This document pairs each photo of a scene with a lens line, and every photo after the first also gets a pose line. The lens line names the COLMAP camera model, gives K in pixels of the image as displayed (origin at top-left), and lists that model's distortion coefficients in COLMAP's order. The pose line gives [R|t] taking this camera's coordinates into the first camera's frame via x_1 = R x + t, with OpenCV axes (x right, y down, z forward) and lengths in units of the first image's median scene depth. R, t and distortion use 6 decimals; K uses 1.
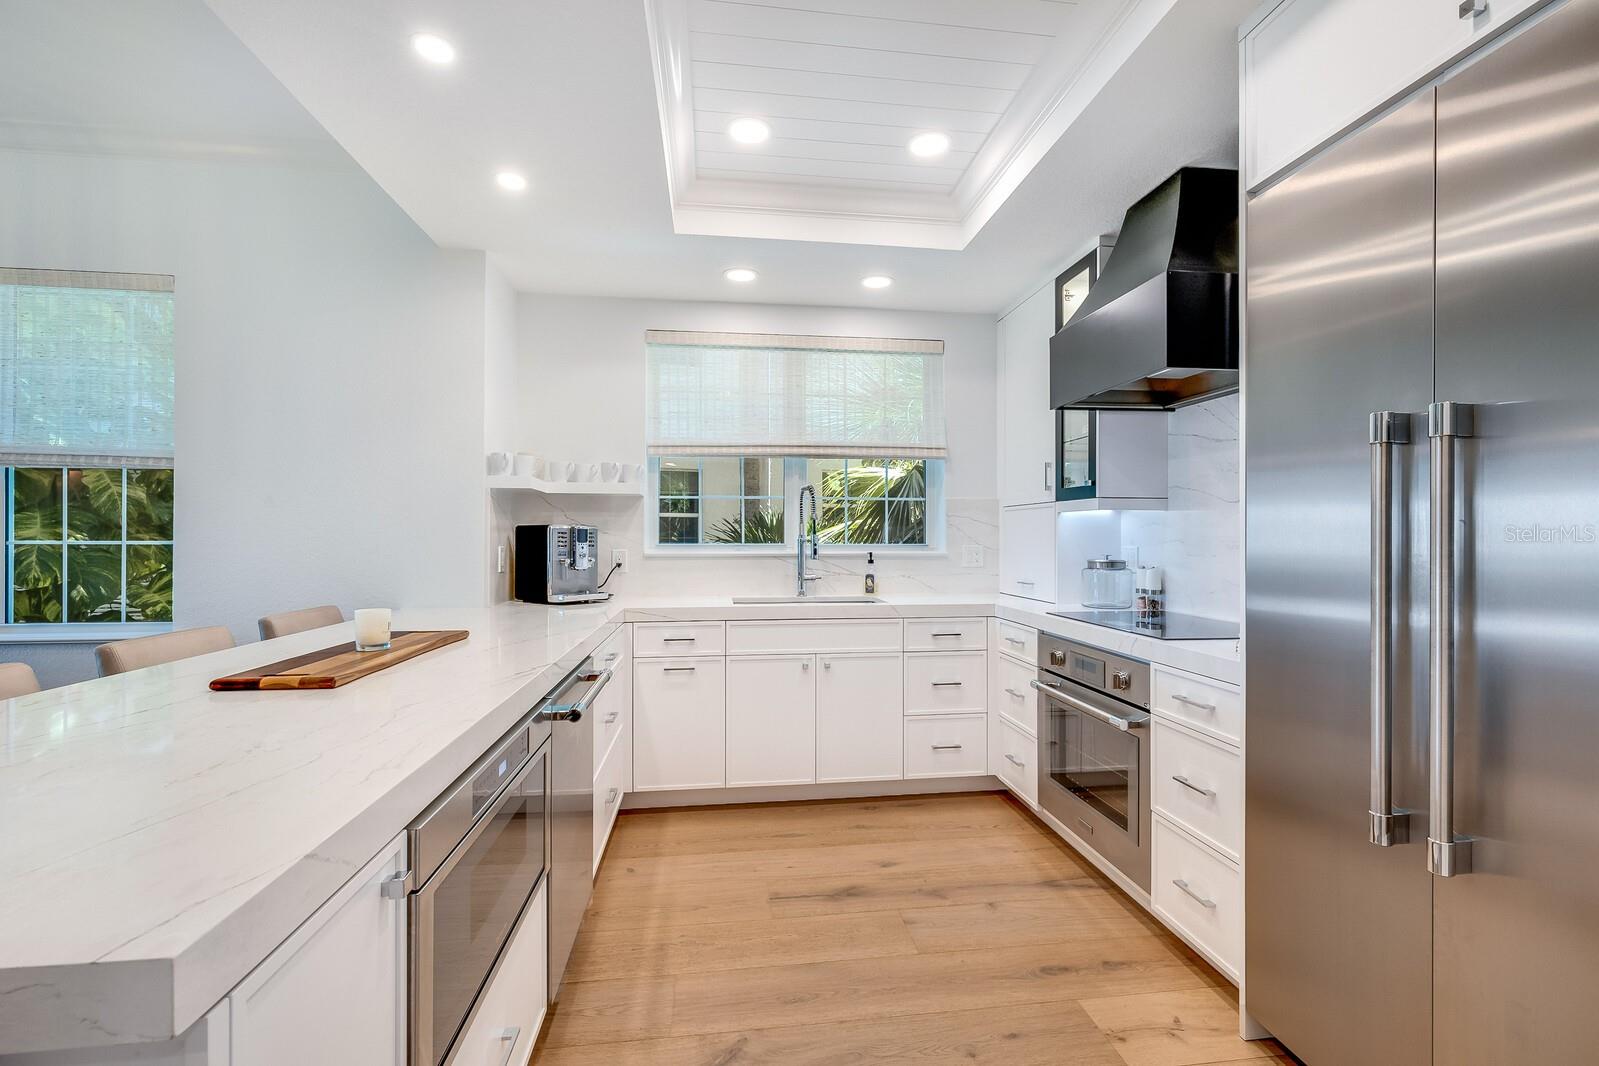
lens RADIAL K [[689.1, 0, 799.5], [0, 689.1, 533.0], [0, 0, 1]] dist [-0.001617, -0.000028]
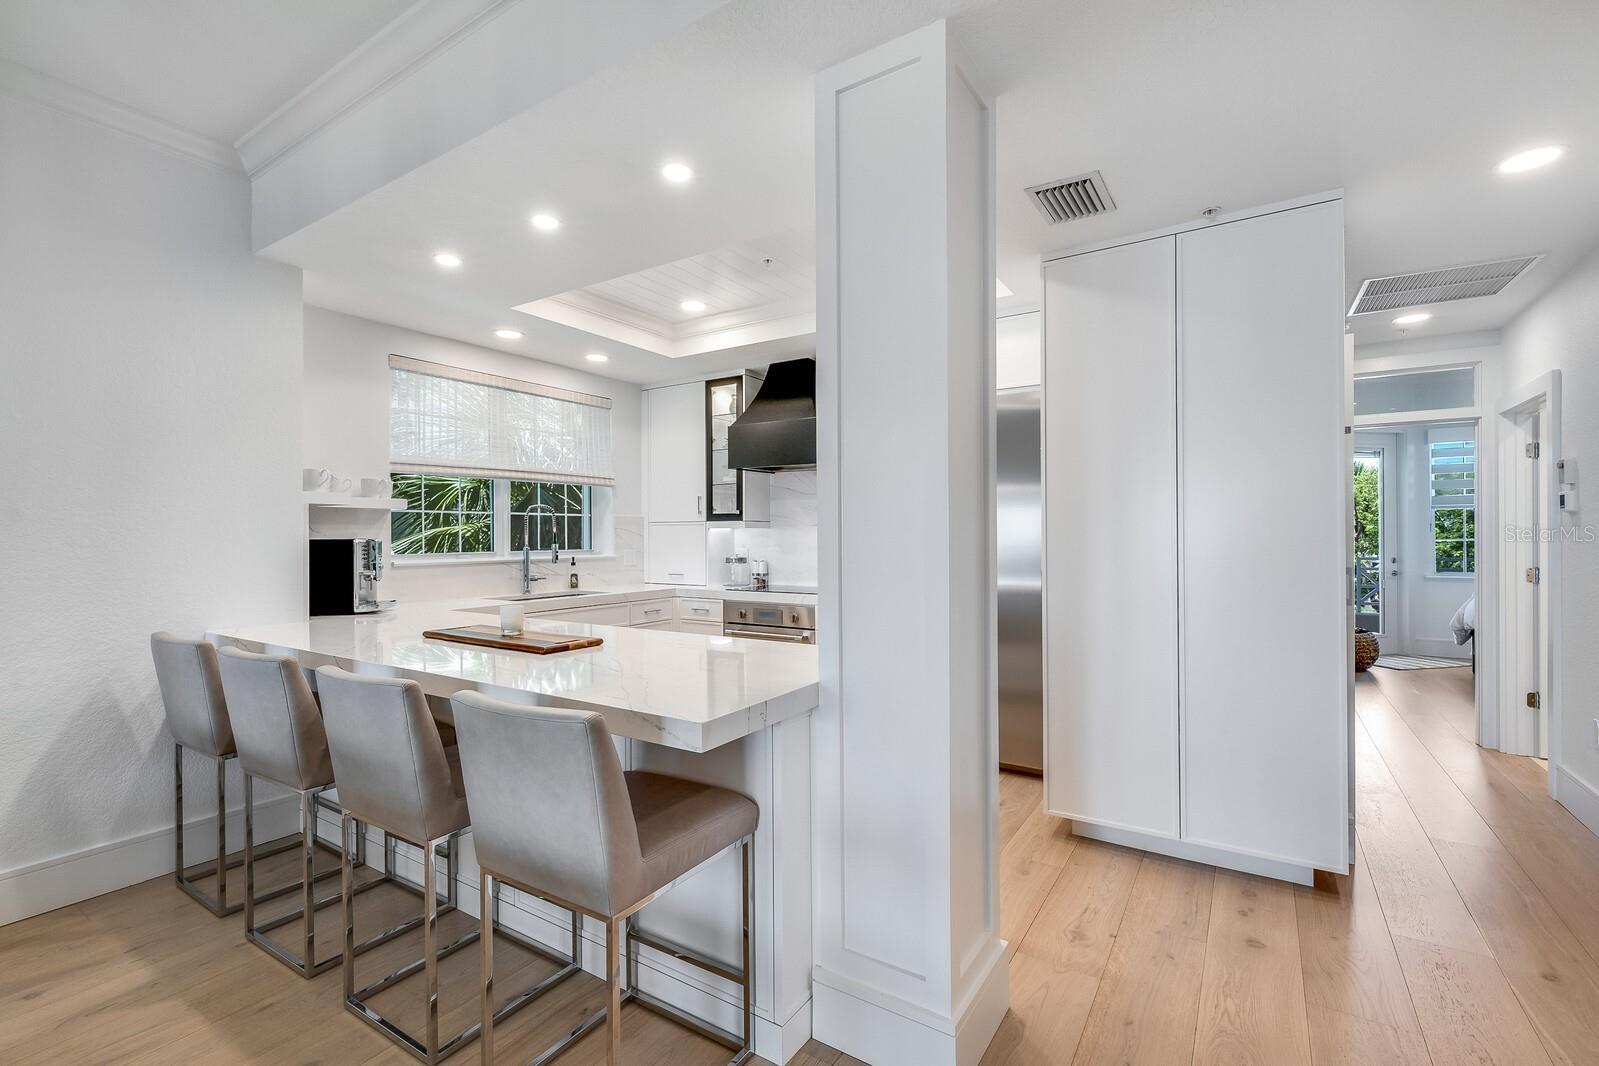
lens RADIAL K [[689.1, 0, 799.5], [0, 689.1, 533.0], [0, 0, 1]] dist [-0.001617, -0.000028]
pose [[0.646622, -0.002049, 0.762808, -0.705879], [0.000236, 0.999997, 0.002487, -0.023364], [-0.762811, -0.001428, 0.646620, -0.193486]]
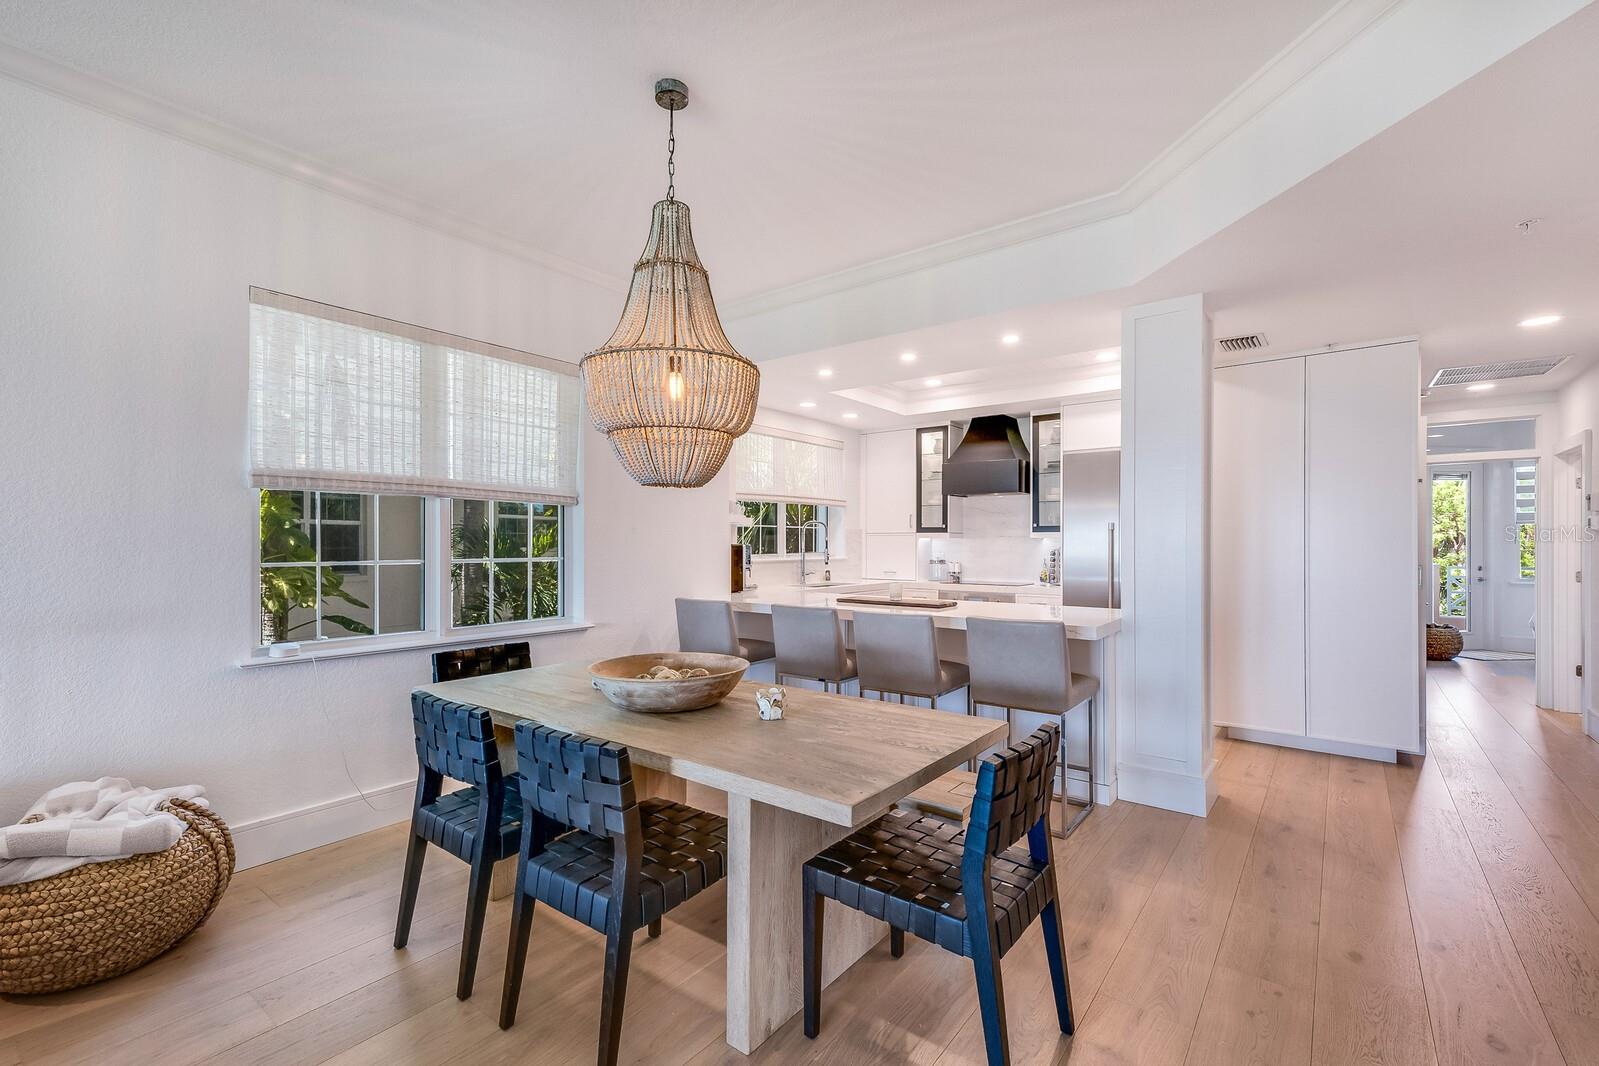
lens RADIAL K [[676.1, 0, 816.1], [0, 676.1, 542.1], [0, 0, 1]] dist [0.023988, -0.000089]
pose [[0.698598, 0.000724, 0.715514, -1.362815], [-0.005315, 0.999977, 0.004178, -0.024364], [-0.715494, -0.006721, 0.698586, -0.251186]]
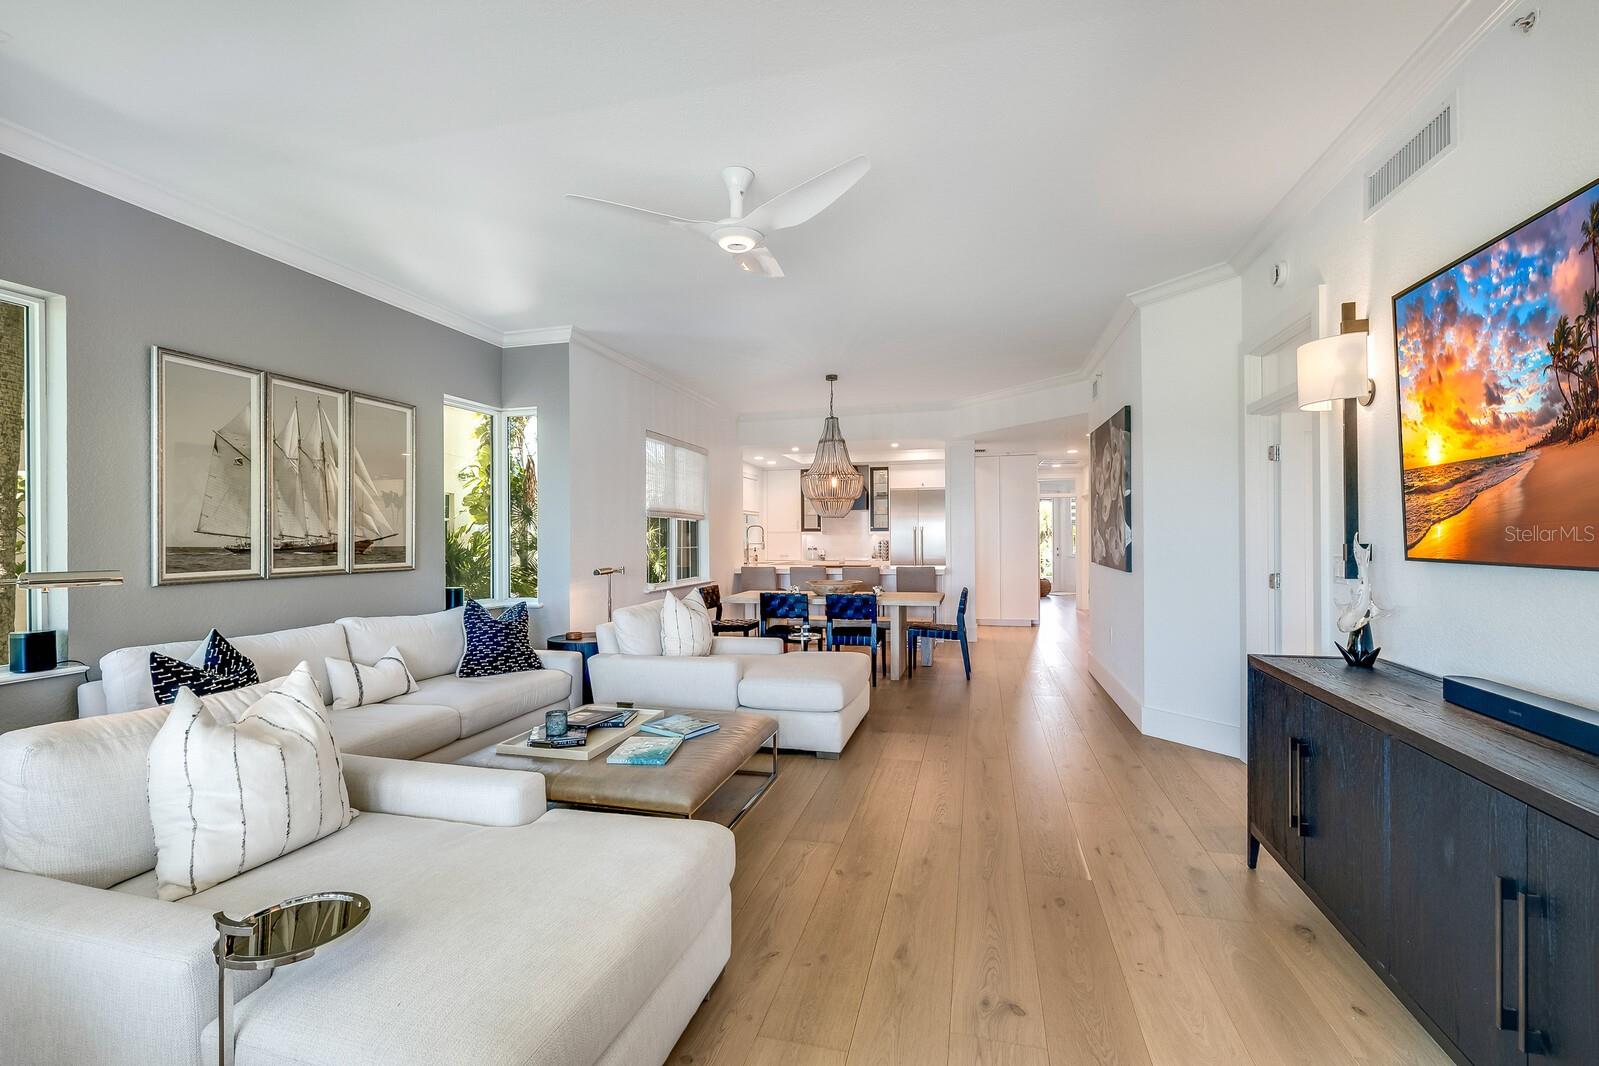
lens RADIAL K [[689.1, 0, 799.5], [0, 689.1, 533.0], [0, 0, 1]] dist [-0.001617, -0.000028]
pose [[0.363044, 0.002382, 0.931769, -2.972781], [0.002610, 0.999990, -0.003574, -0.027525], [-0.931768, 0.003729, 0.363034, -0.288688]]
